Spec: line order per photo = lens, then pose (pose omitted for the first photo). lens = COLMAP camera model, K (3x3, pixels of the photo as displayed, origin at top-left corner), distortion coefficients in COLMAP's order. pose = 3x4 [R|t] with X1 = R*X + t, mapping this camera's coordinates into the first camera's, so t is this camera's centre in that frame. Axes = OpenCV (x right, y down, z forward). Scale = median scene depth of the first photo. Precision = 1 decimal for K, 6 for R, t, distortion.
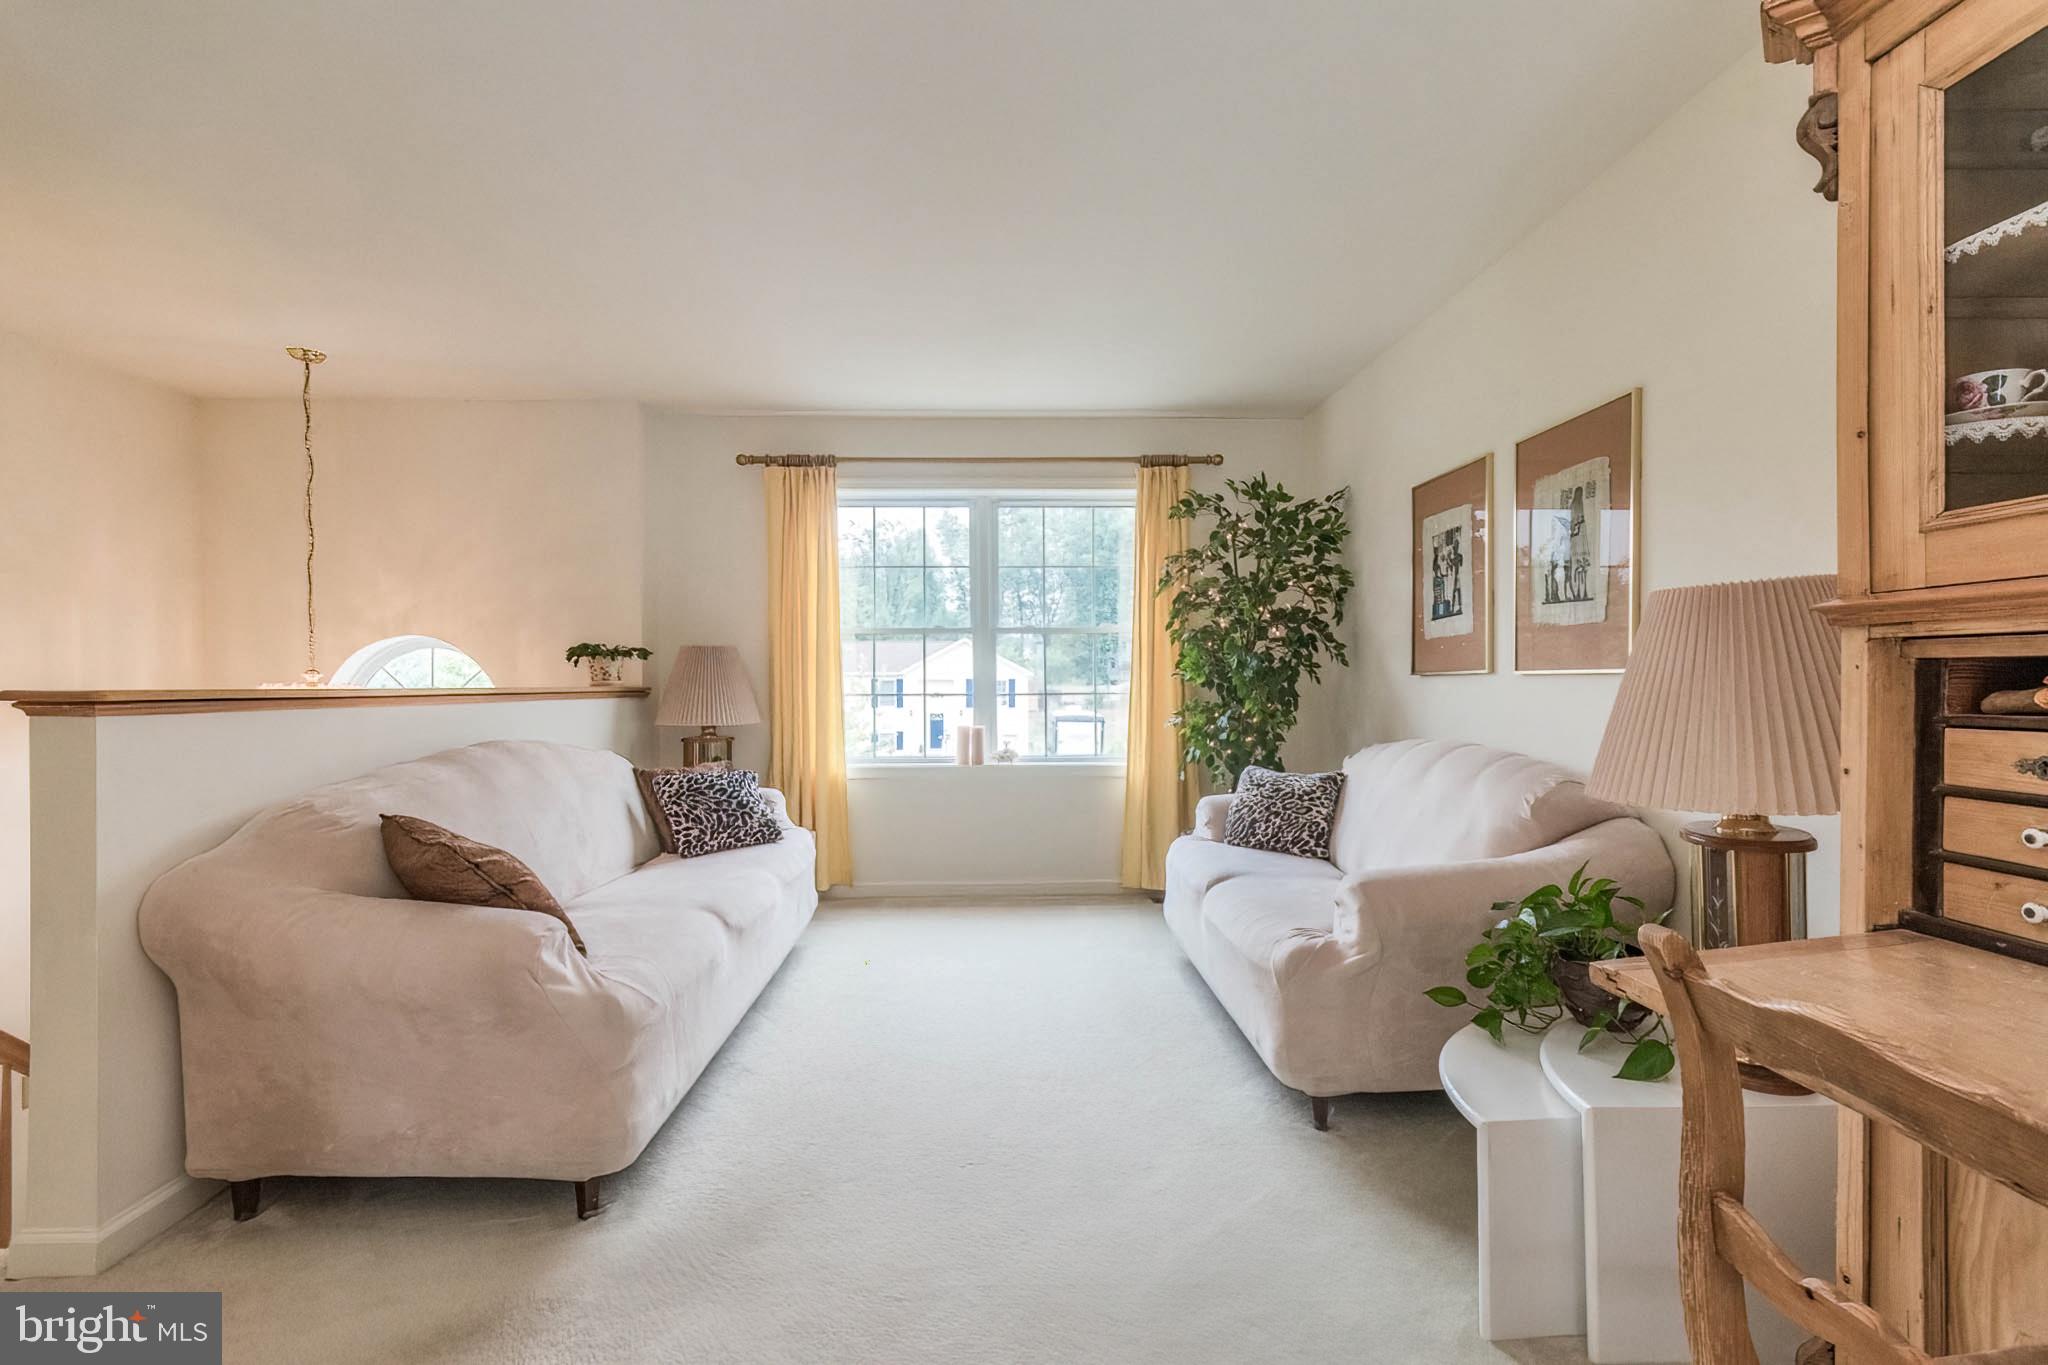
lens RADIAL K [[896.0, 0, 1024.9], [0, 896.0, 691.8], [0, 0, 1]] dist [-0.001784, 0.000349]
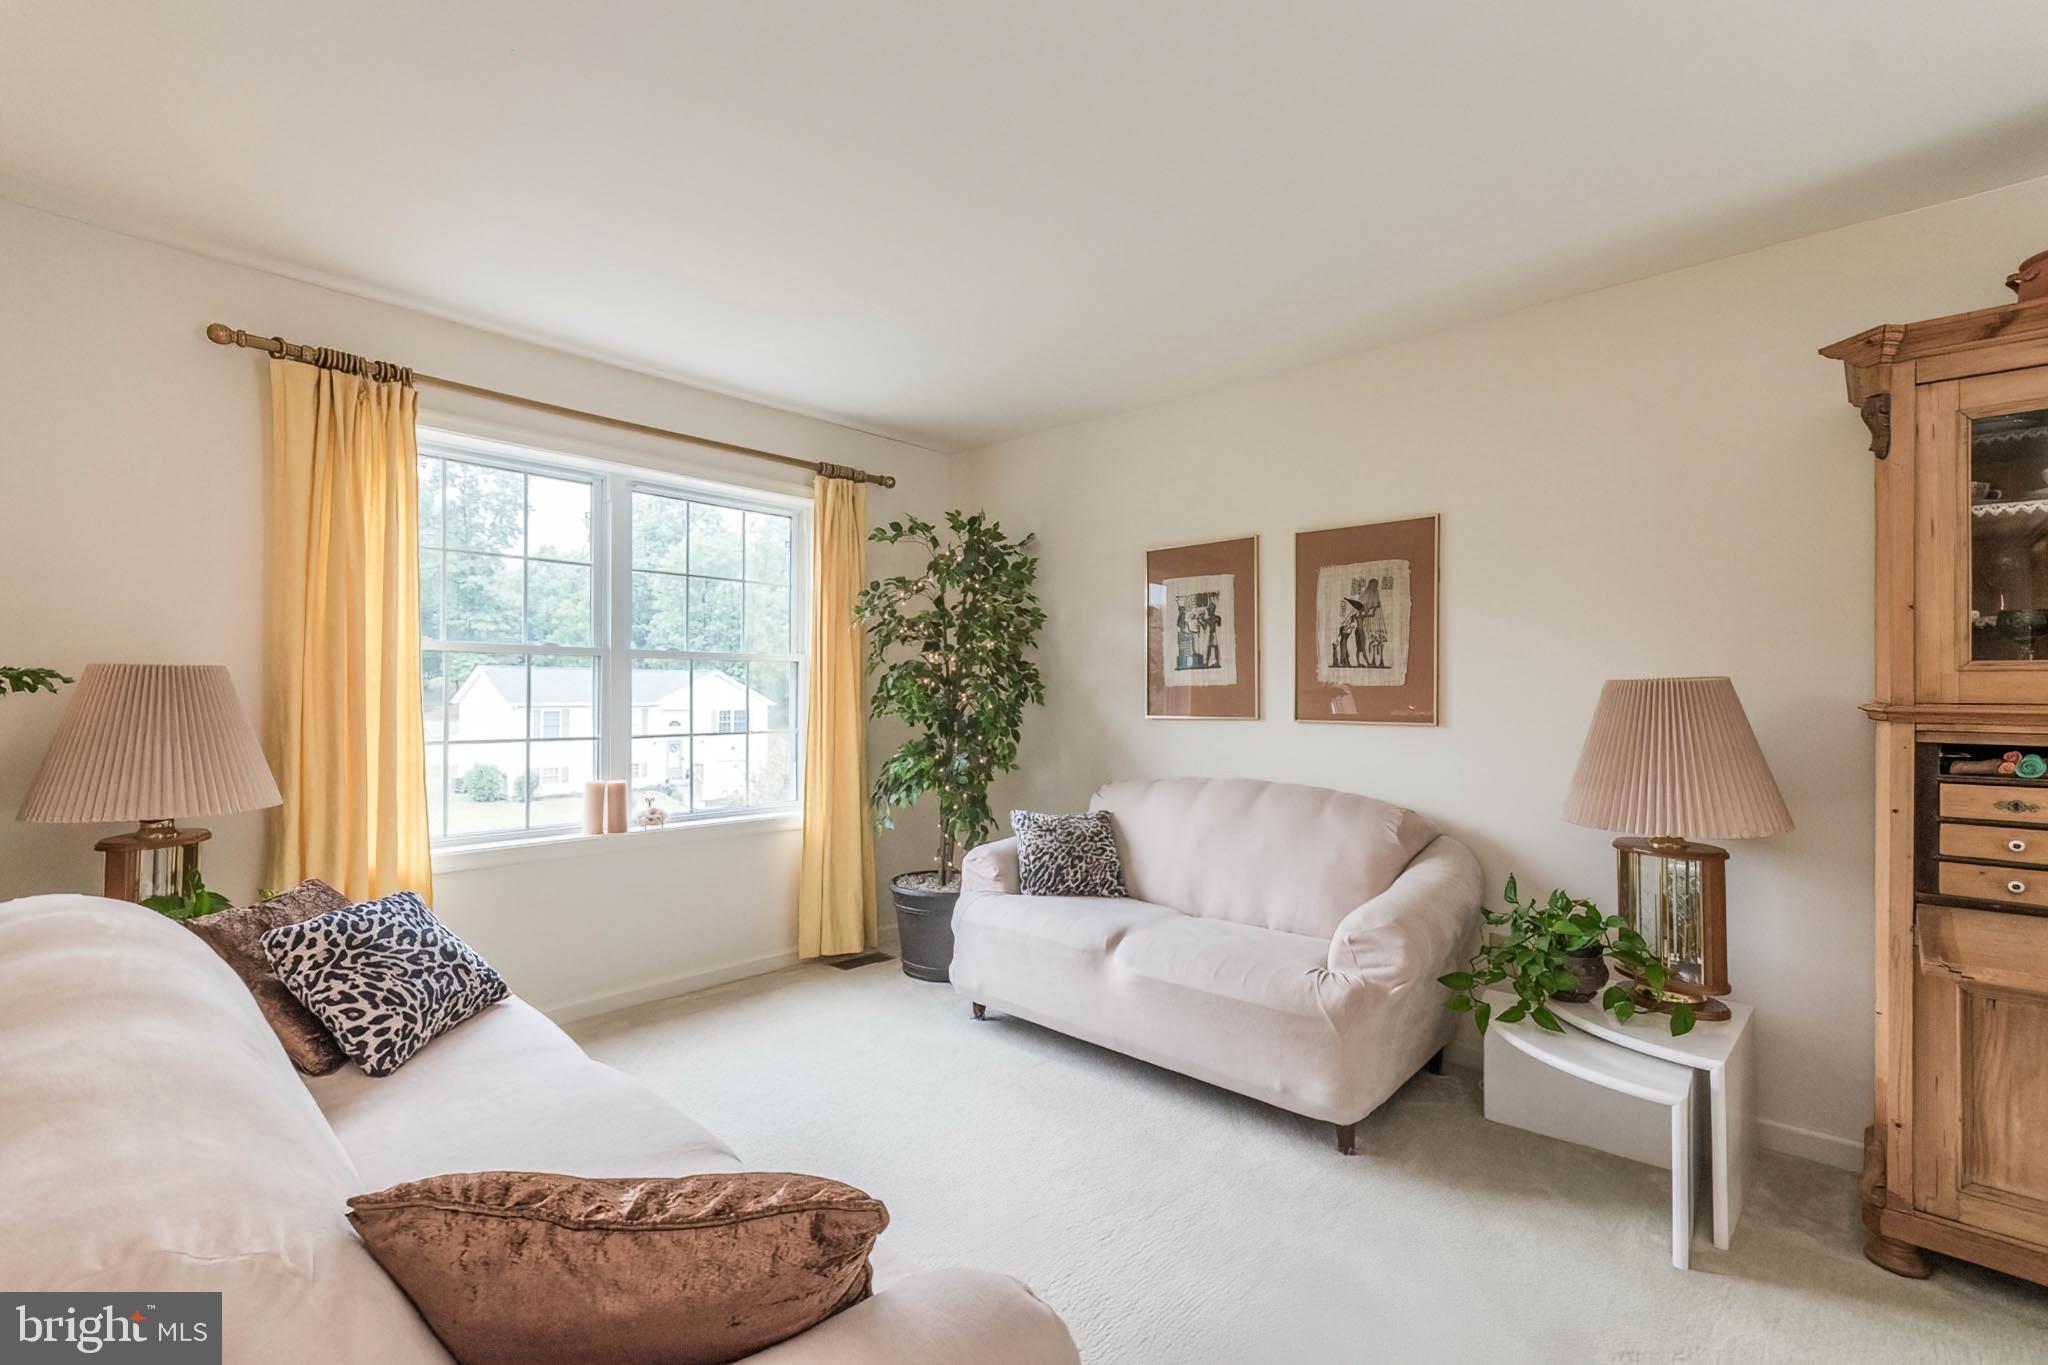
lens RADIAL K [[888.2, 0, 1017.9], [0, 888.2, 689.8], [0, 0, 1]] dist [0.000478, 0.000448]
pose [[0.709285, 0.011747, 0.704824, -0.452485], [-0.000677, 0.999872, -0.015983, -0.034797], [-0.704922, 0.010859, 0.709202, 0.325272]]
